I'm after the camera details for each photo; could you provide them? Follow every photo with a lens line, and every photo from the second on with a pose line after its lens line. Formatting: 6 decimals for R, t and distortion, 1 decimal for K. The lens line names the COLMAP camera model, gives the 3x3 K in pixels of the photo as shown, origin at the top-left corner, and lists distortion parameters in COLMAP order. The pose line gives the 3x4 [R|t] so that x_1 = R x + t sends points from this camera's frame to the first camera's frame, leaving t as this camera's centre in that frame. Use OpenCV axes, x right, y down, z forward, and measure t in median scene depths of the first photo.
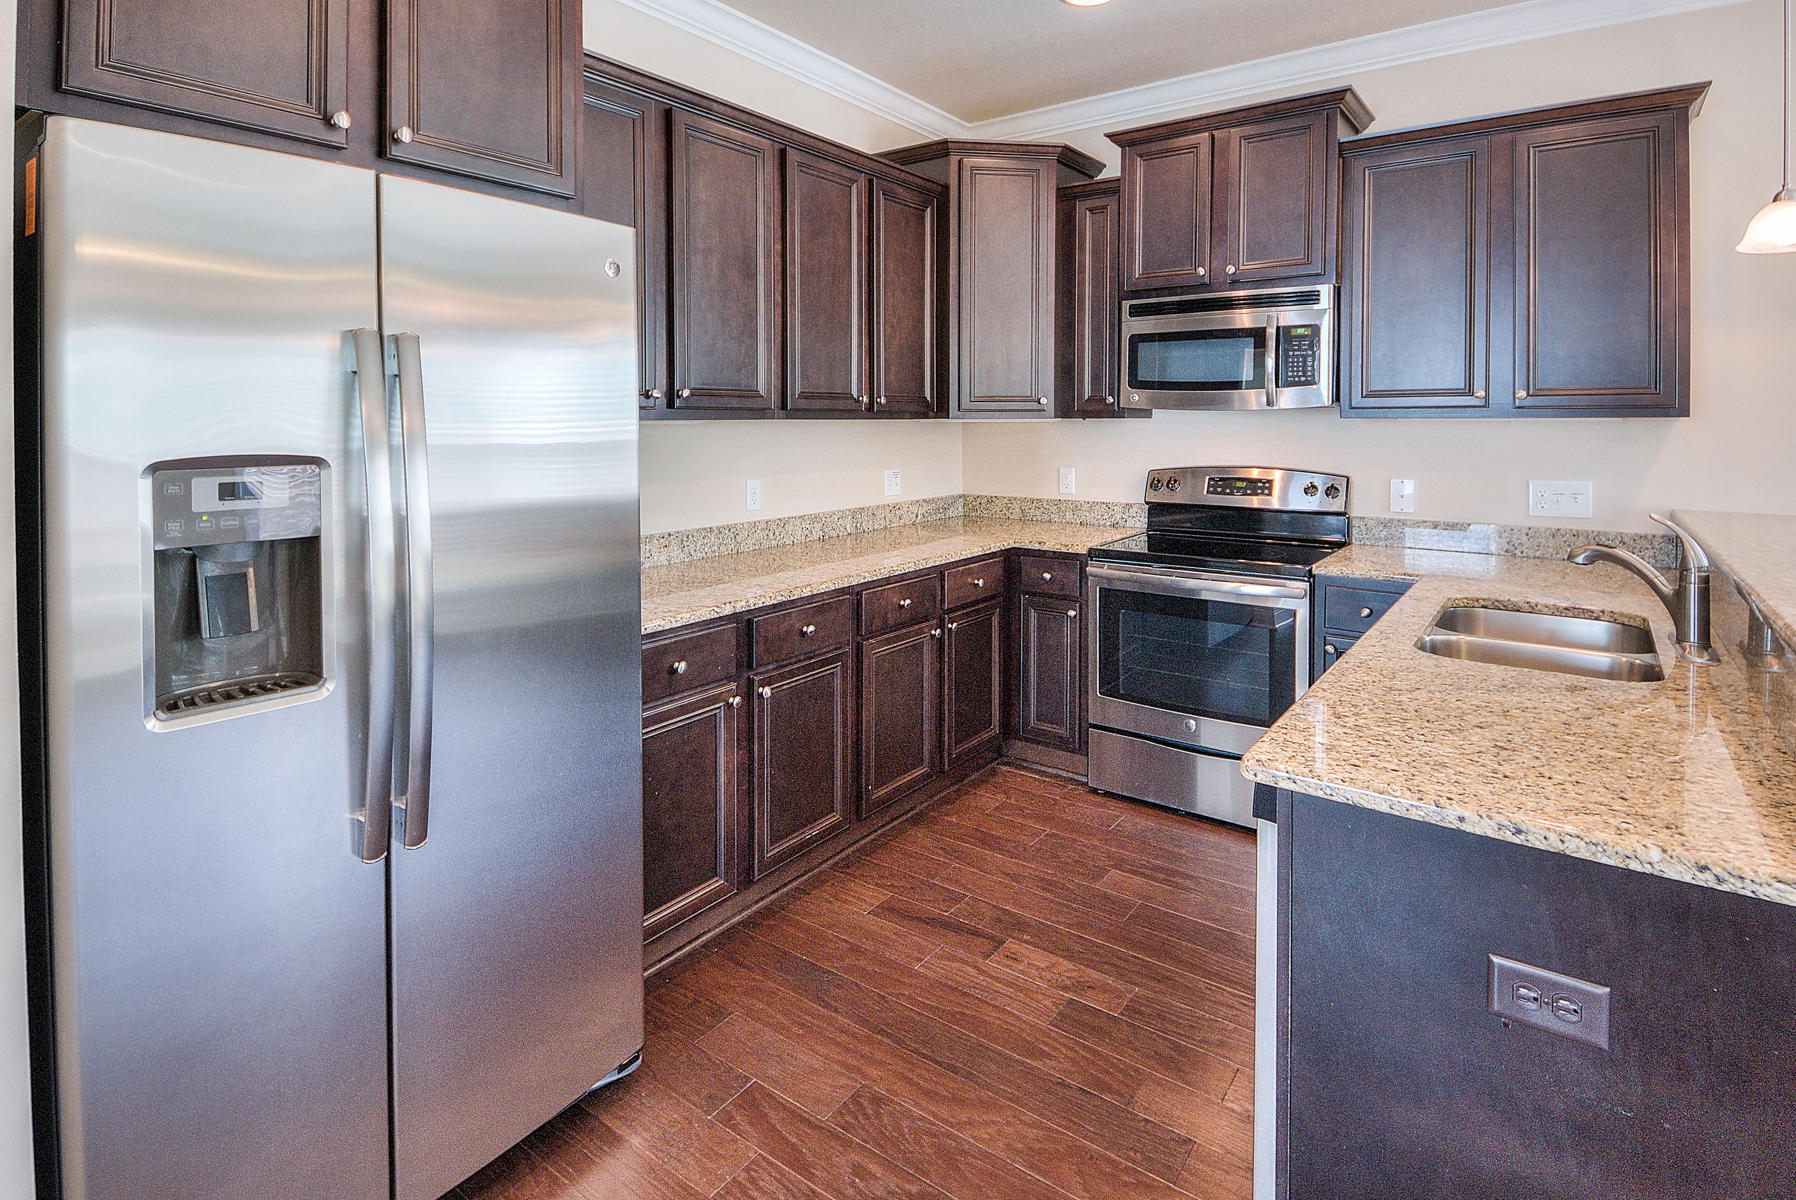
lens RADIAL K [[910.2, 0, 899.9], [0, 910.2, 430.7], [0, 0, 1]] dist [0.000103, -0.000408]
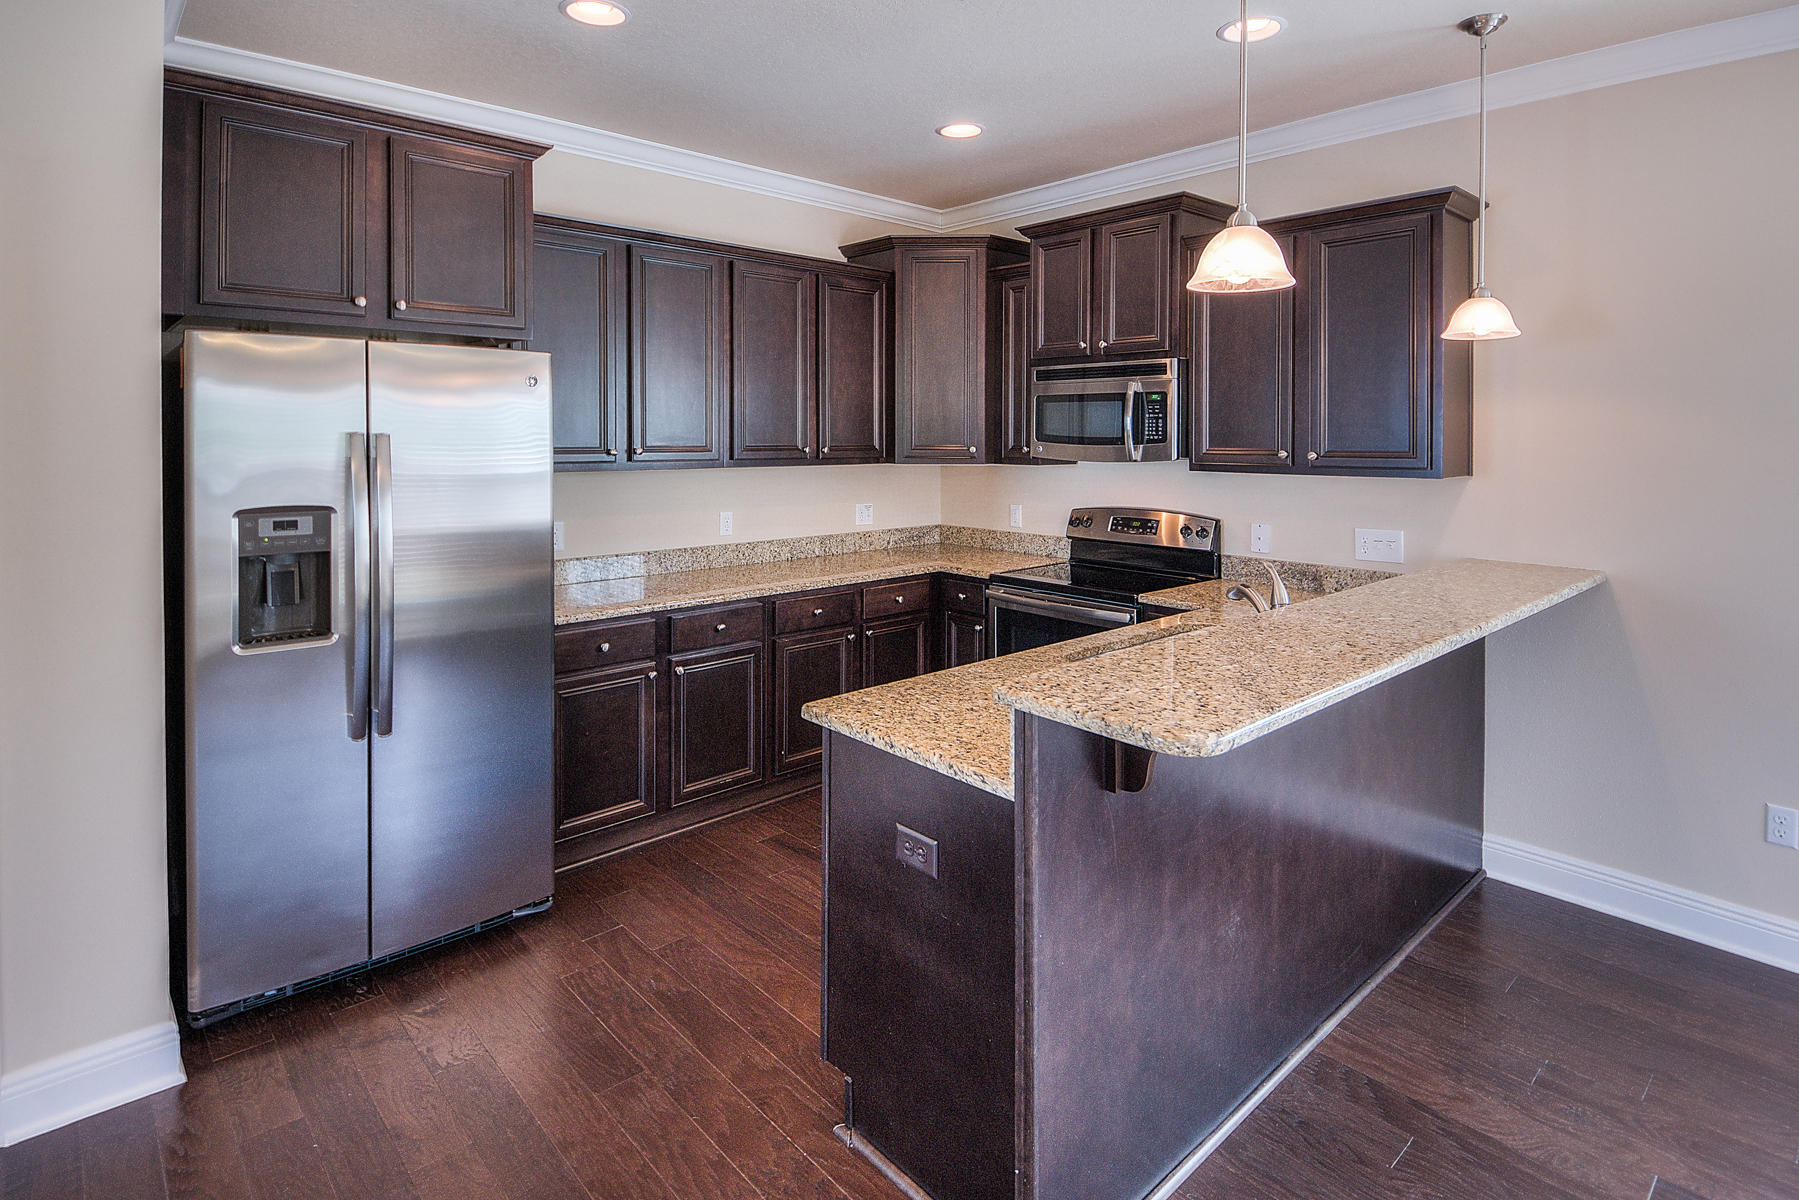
lens RADIAL K [[921.7, 0, 903.8], [0, 921.7, 441.6], [0, 0, 1]] dist [0.004363, 0.000554]
pose [[0.981380, 0.007040, -0.191946, 0.348023], [-0.008171, 0.999954, -0.005098, -0.042223], [0.191901, 0.006571, 0.981392, -0.236907]]
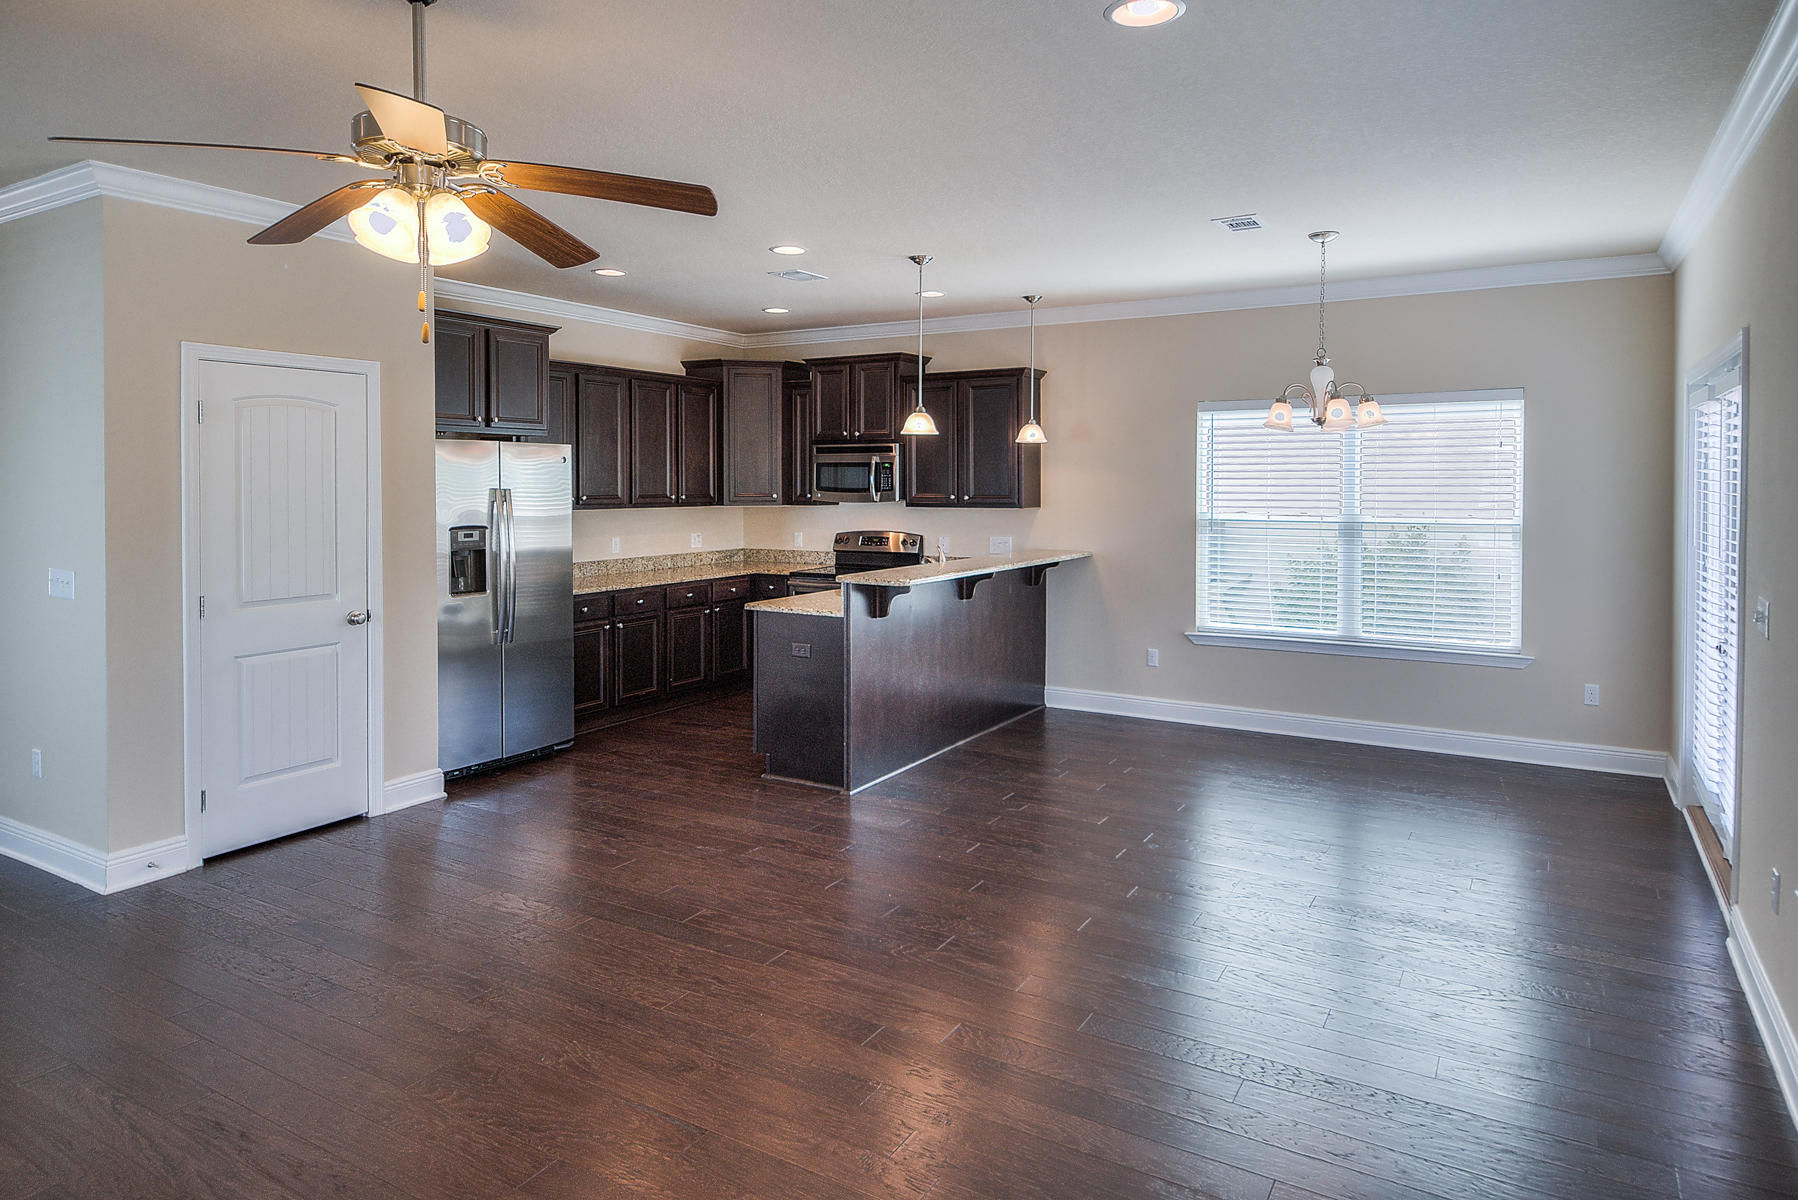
lens RADIAL K [[1074.1, 0, 931.4], [0, 1074.1, 506.5], [0, 0, 1]] dist [-0.003221, -0.022240]
pose [[0.992580, 0.000578, 0.121594, 0.242201], [-0.001643, 0.999961, 0.008657, -0.036321], [-0.121585, -0.008793, 0.992542, -1.435858]]
